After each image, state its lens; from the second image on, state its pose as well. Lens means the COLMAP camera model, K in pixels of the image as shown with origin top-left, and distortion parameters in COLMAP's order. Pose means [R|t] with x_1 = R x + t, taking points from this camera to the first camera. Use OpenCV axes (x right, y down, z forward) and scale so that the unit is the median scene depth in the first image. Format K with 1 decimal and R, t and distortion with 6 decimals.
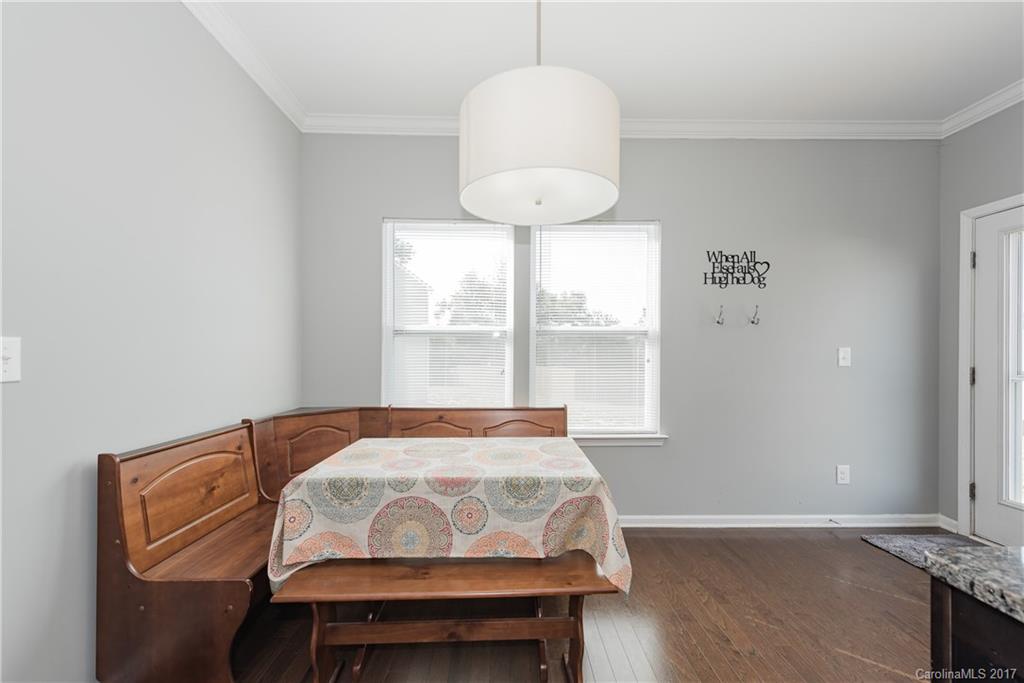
lens RADIAL K [[404.1, 0, 509.8], [0, 404.1, 347.2], [0, 0, 1]] dist [0.007469, -0.000242]
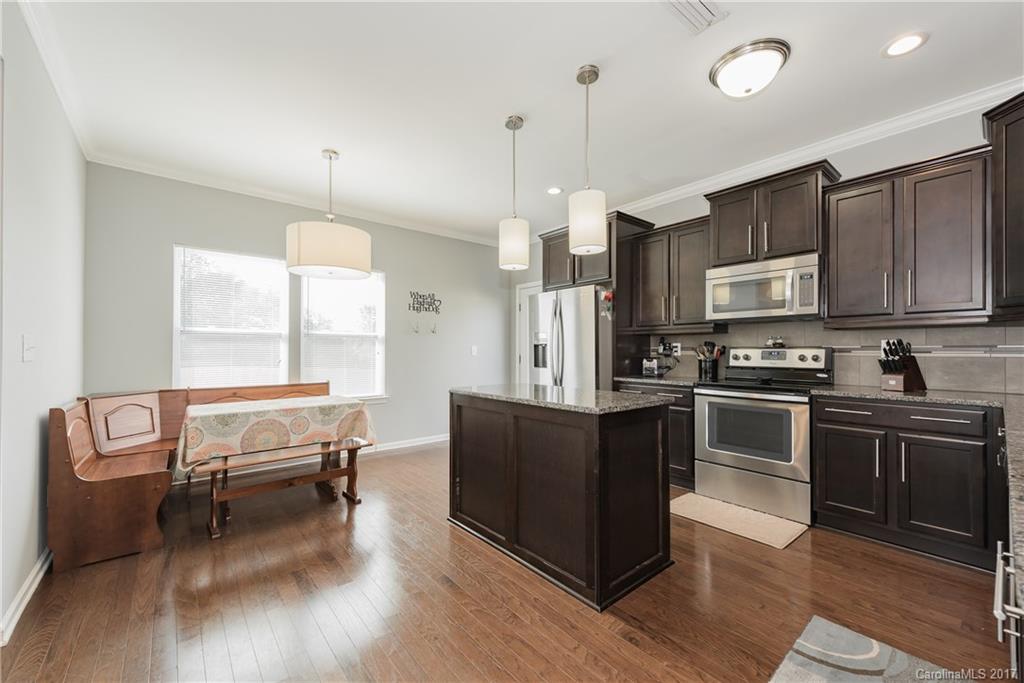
lens RADIAL K [[404.1, 0, 509.8], [0, 404.1, 347.2], [0, 0, 1]] dist [0.007469, -0.000242]
pose [[0.777072, 0.002811, 0.629406, -0.294279], [-0.001993, 0.999996, -0.002006, 0.010702], [-0.629409, 0.000305, 0.777074, -0.663390]]
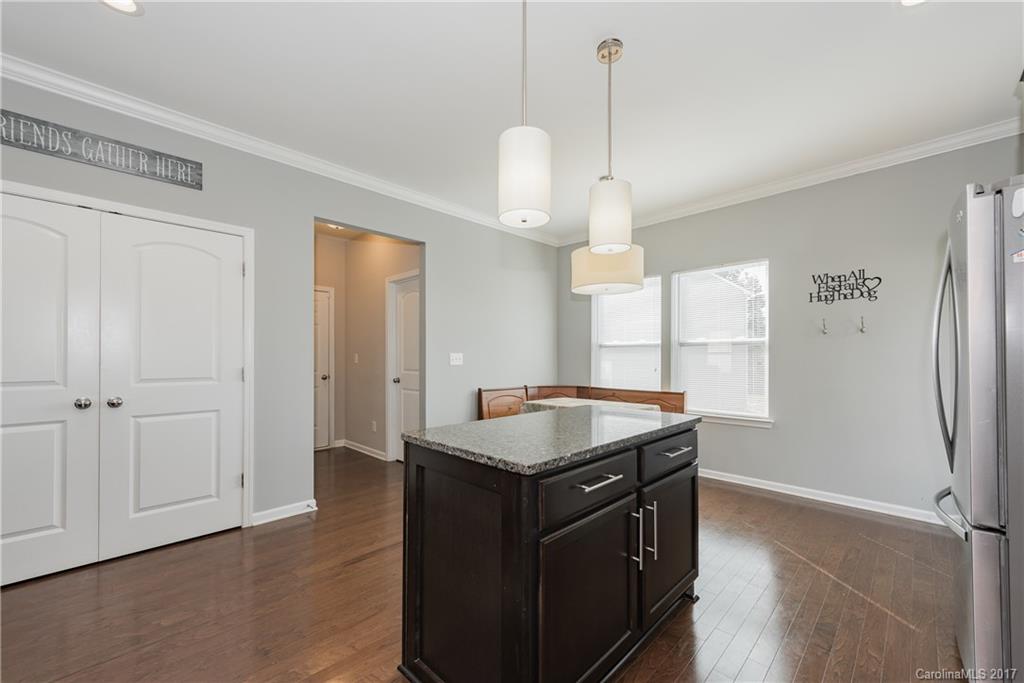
lens RADIAL K [[411.5, 0, 513.2], [0, 411.5, 354.3], [0, 0, 1]] dist [0.000613, -0.000057]
pose [[0.697068, -0.005579, -0.716984, 0.749247], [0.006494, 0.999978, -0.001468, -0.000660], [0.716976, -0.003633, 0.697089, -0.529080]]
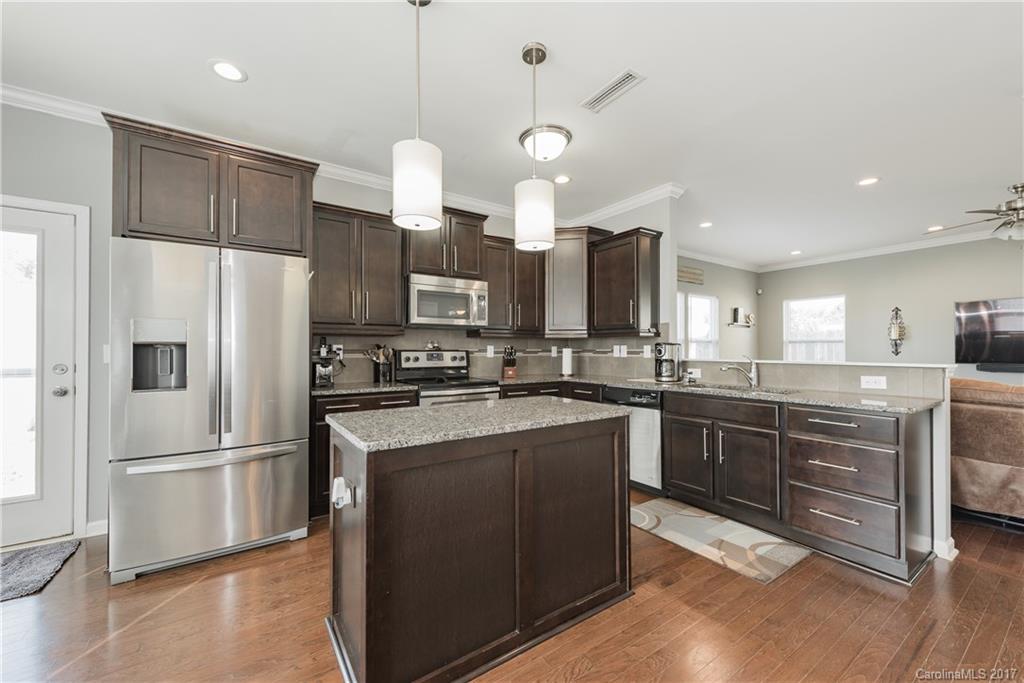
lens RADIAL K [[398.4, 0, 516.4], [0, 398.4, 344.9], [0, 0, 1]] dist [0.013221, -0.000060]
pose [[-0.554967, 0.007719, 0.831836, -0.249722], [-0.007493, 0.999870, -0.014277, 0.006470], [-0.831839, -0.014156, -0.554837, 0.317556]]
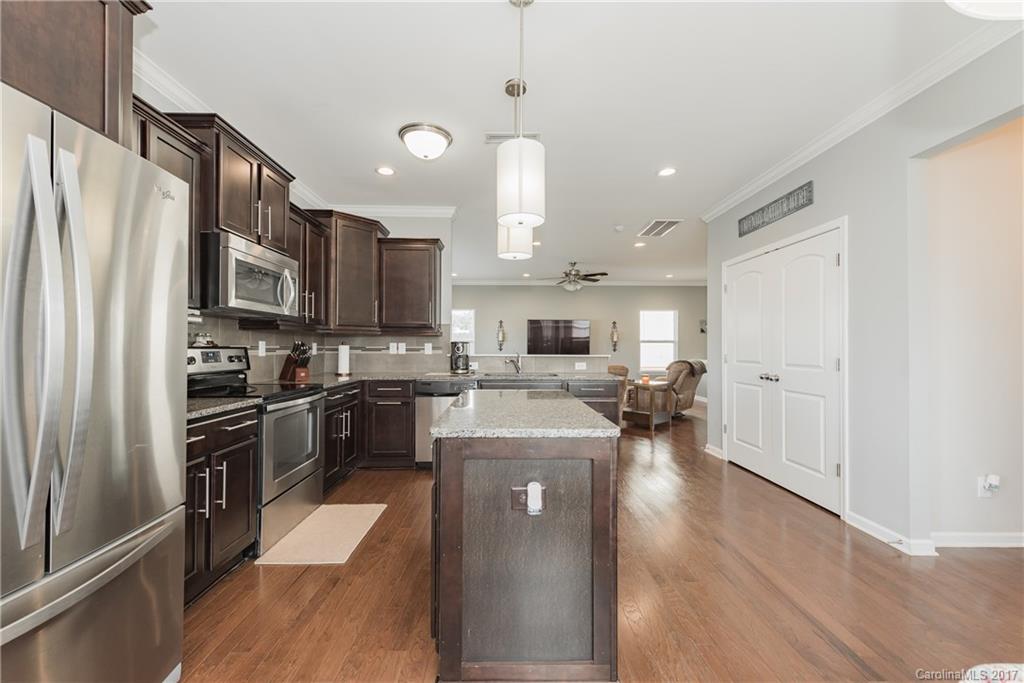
lens RADIAL K [[388.8, 0, 509.6], [0, 388.8, 344.5], [0, 0, 1]] dist [0.000796, -0.000027]
pose [[-0.999974, -0.004718, 0.005414, 0.355703], [-0.004803, 0.999865, -0.015685, 0.012329], [-0.005340, -0.015710, -0.999862, 0.702912]]
